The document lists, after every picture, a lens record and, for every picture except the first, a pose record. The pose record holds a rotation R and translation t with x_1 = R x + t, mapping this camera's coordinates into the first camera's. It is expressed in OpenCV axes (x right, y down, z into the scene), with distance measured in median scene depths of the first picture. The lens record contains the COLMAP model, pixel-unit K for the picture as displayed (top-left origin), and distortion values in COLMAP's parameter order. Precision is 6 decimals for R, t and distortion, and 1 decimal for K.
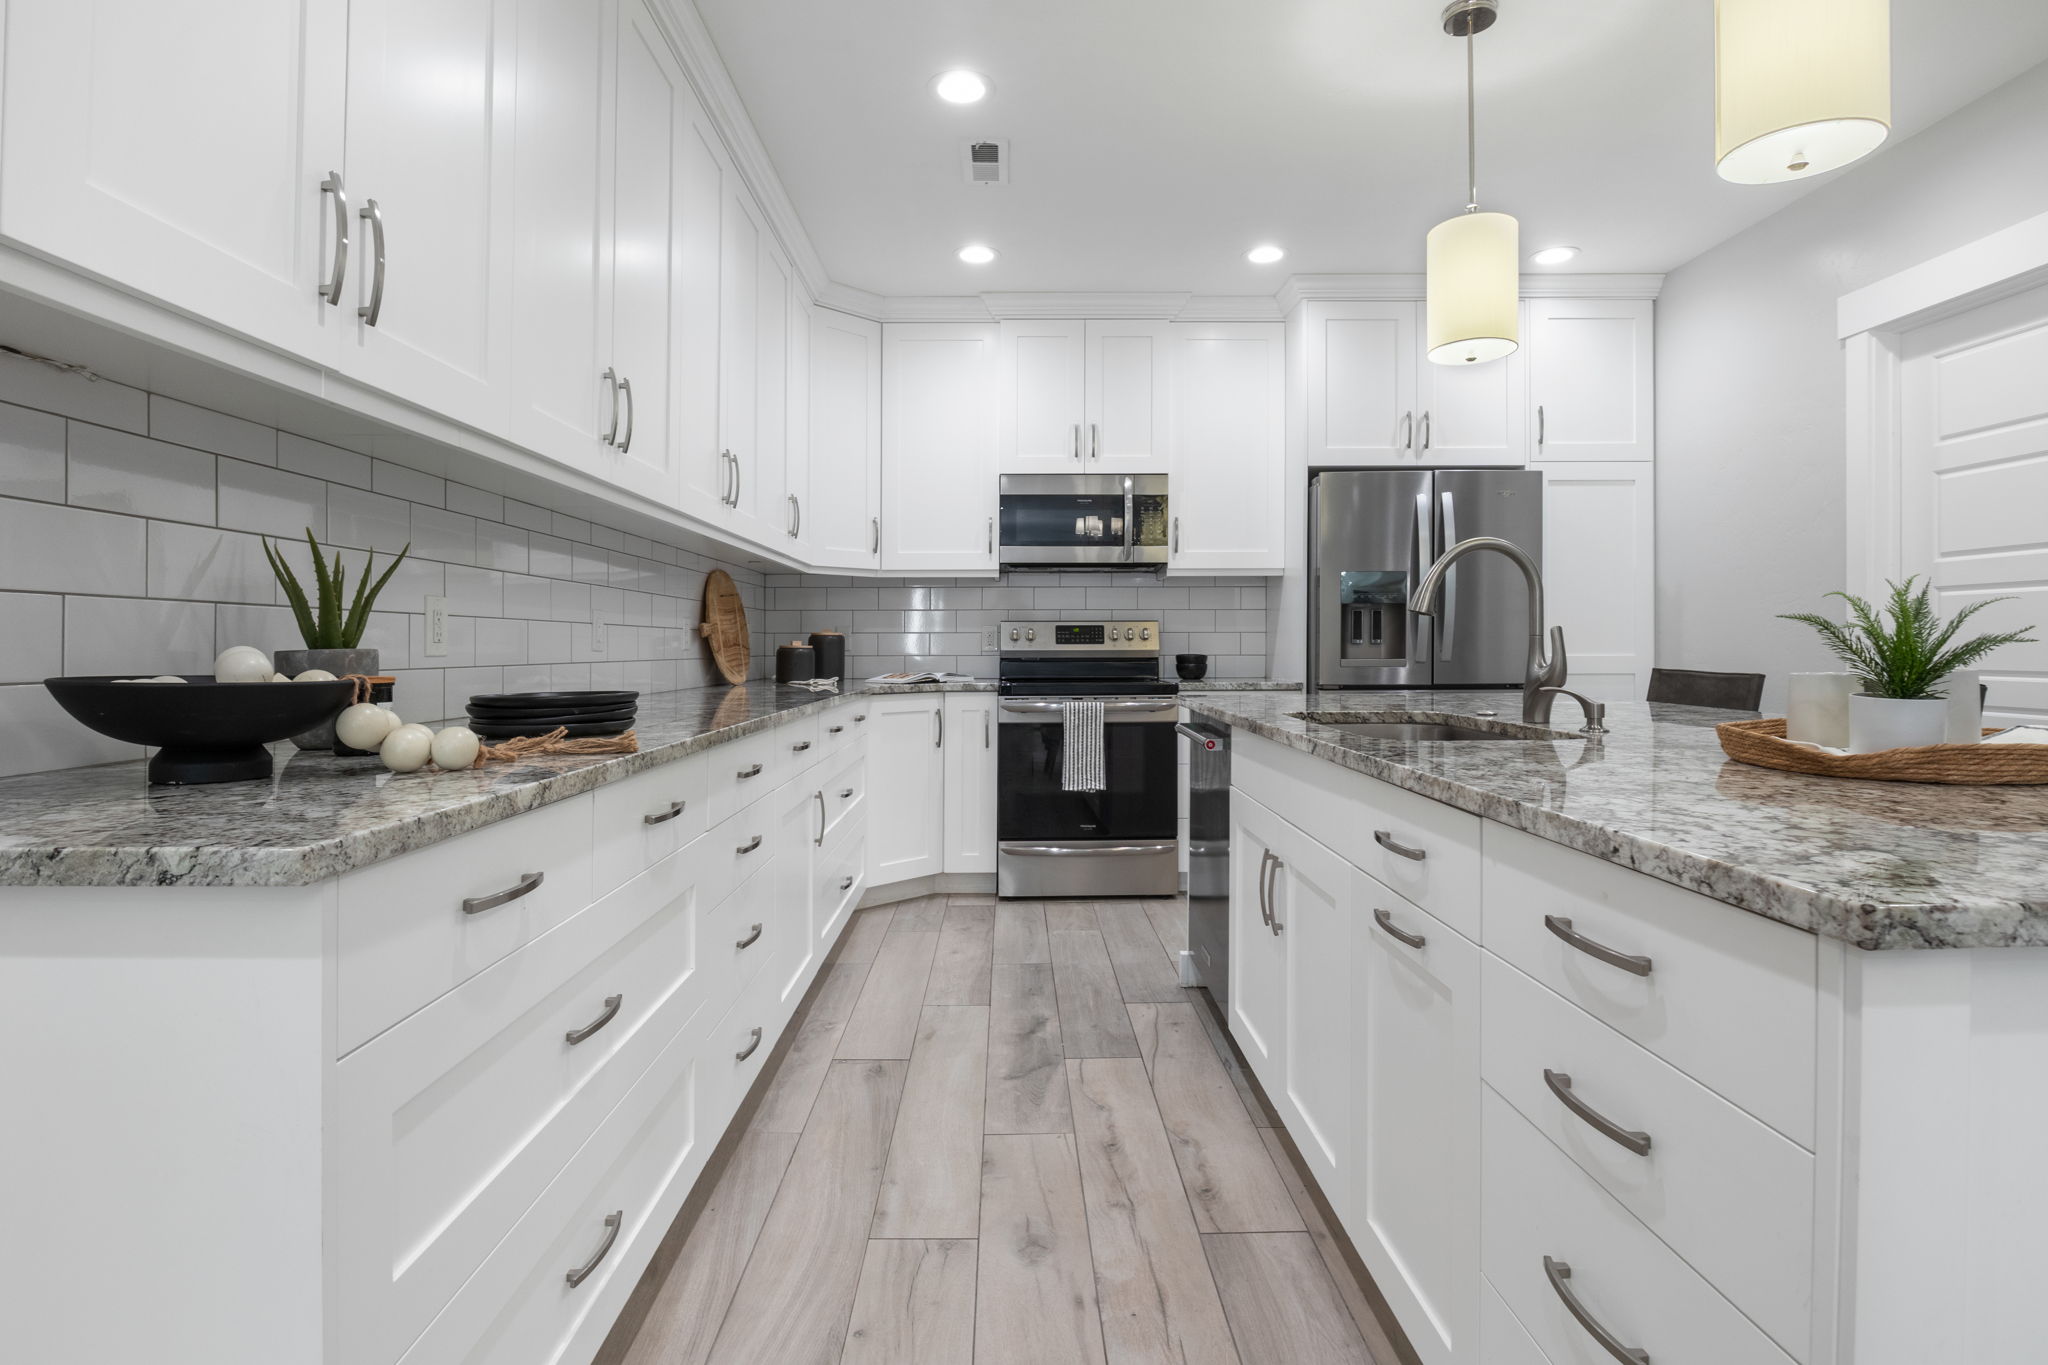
lens RADIAL K [[1040.4, 0, 1024.5], [0, 1040.4, 640.1], [0, 0, 1]] dist [-0.001424, -0.000186]
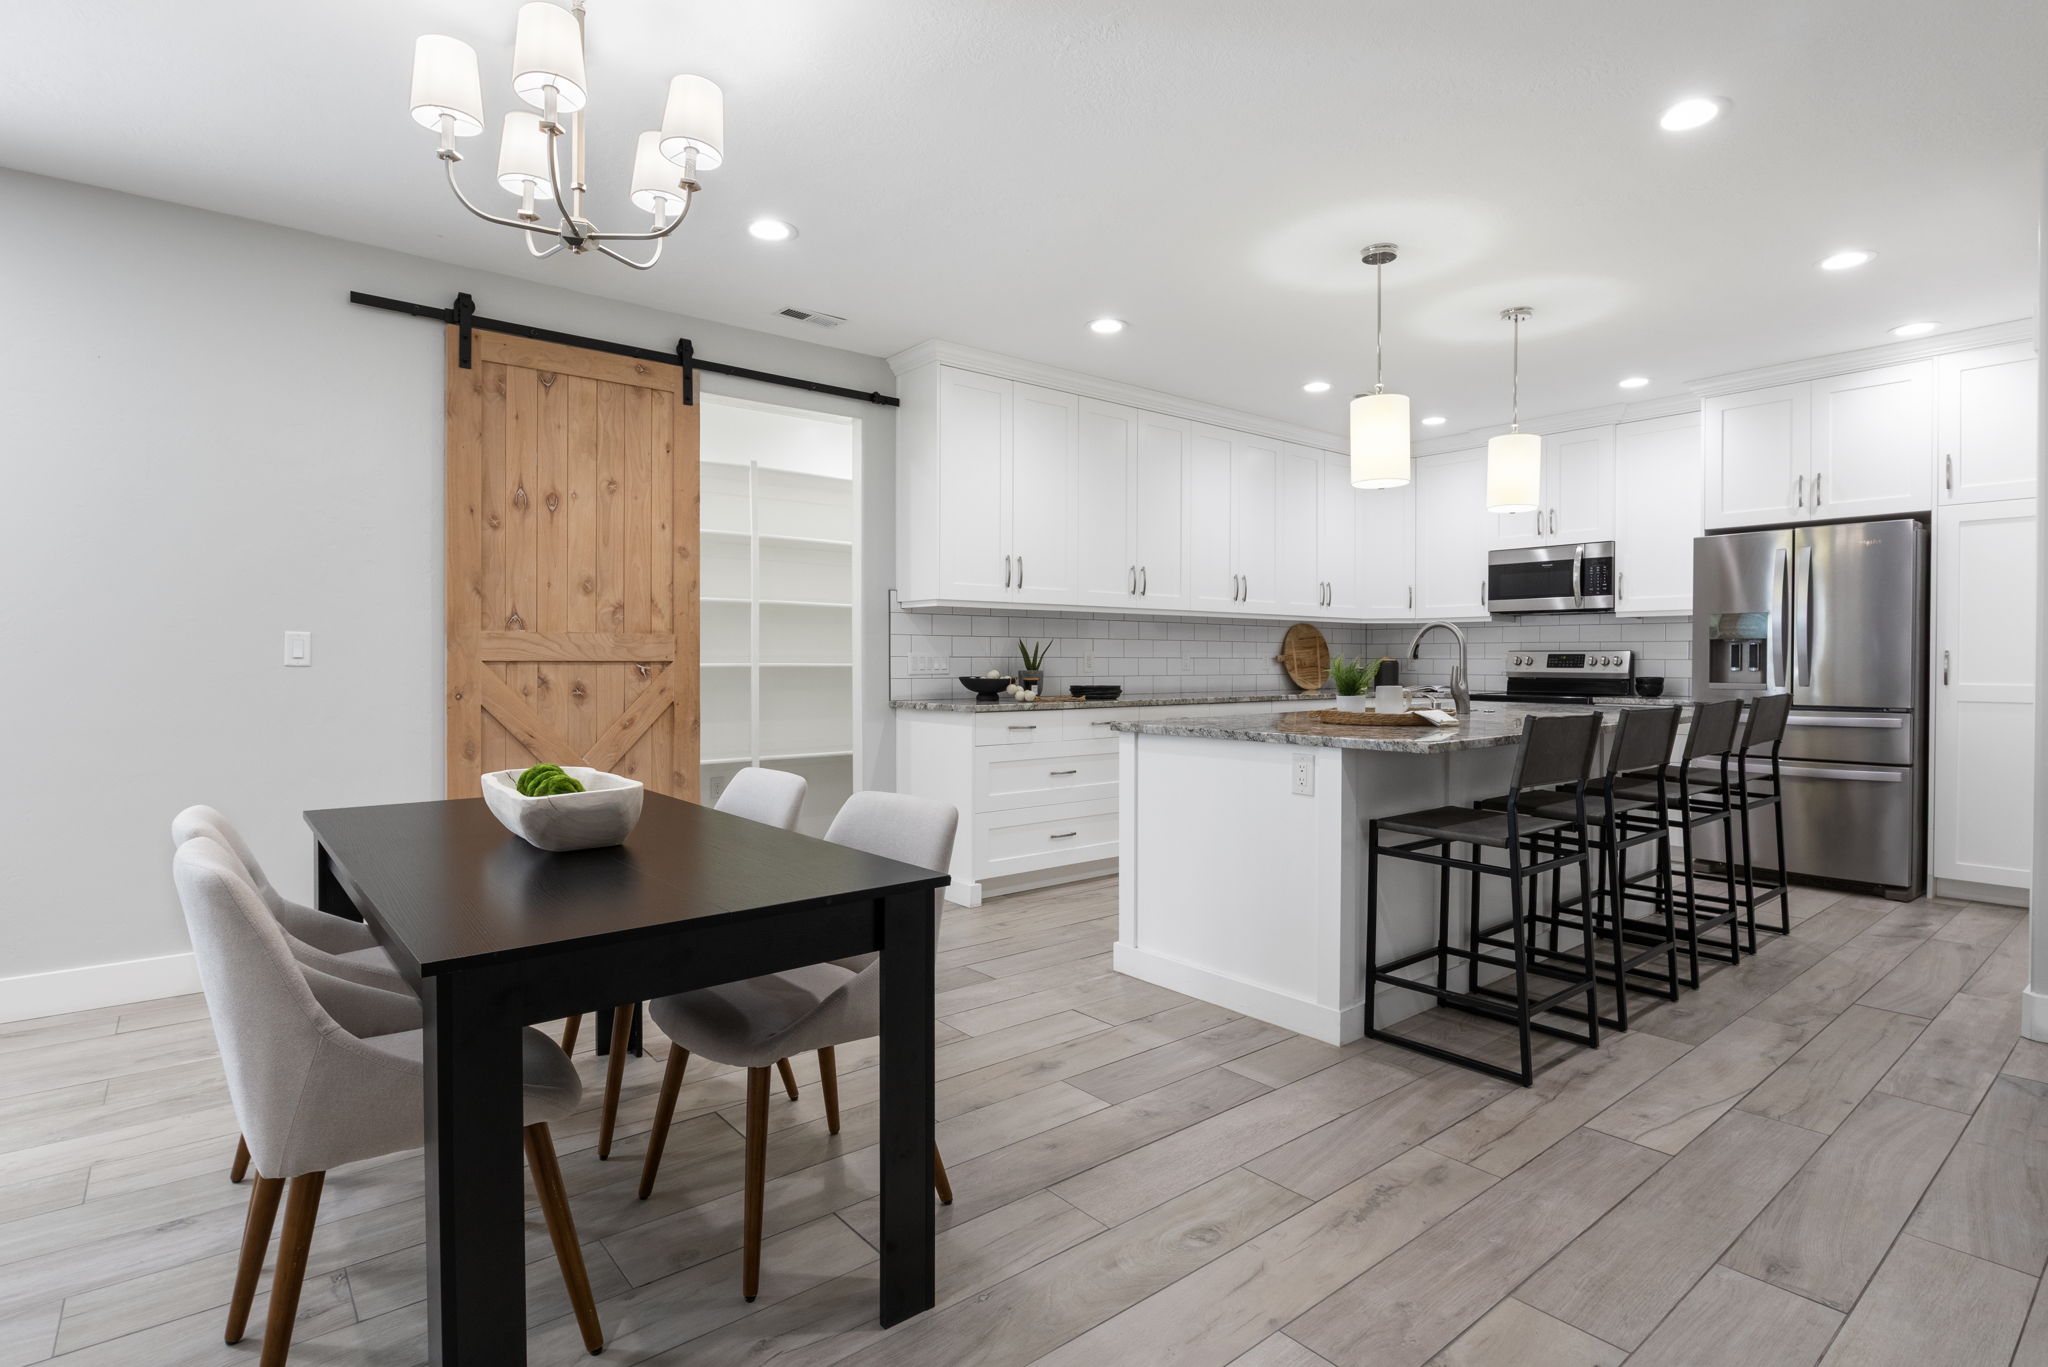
lens RADIAL K [[1013.9, 0, 1024.0], [0, 1013.9, 683.5], [0, 0, 1]] dist [0.000233, 0.000073]
pose [[0.620773, 0.023012, -0.783652, 0.690585], [0.001070, 0.999543, 0.030200, -0.017378], [0.783989, -0.019586, 0.620465, -0.395988]]
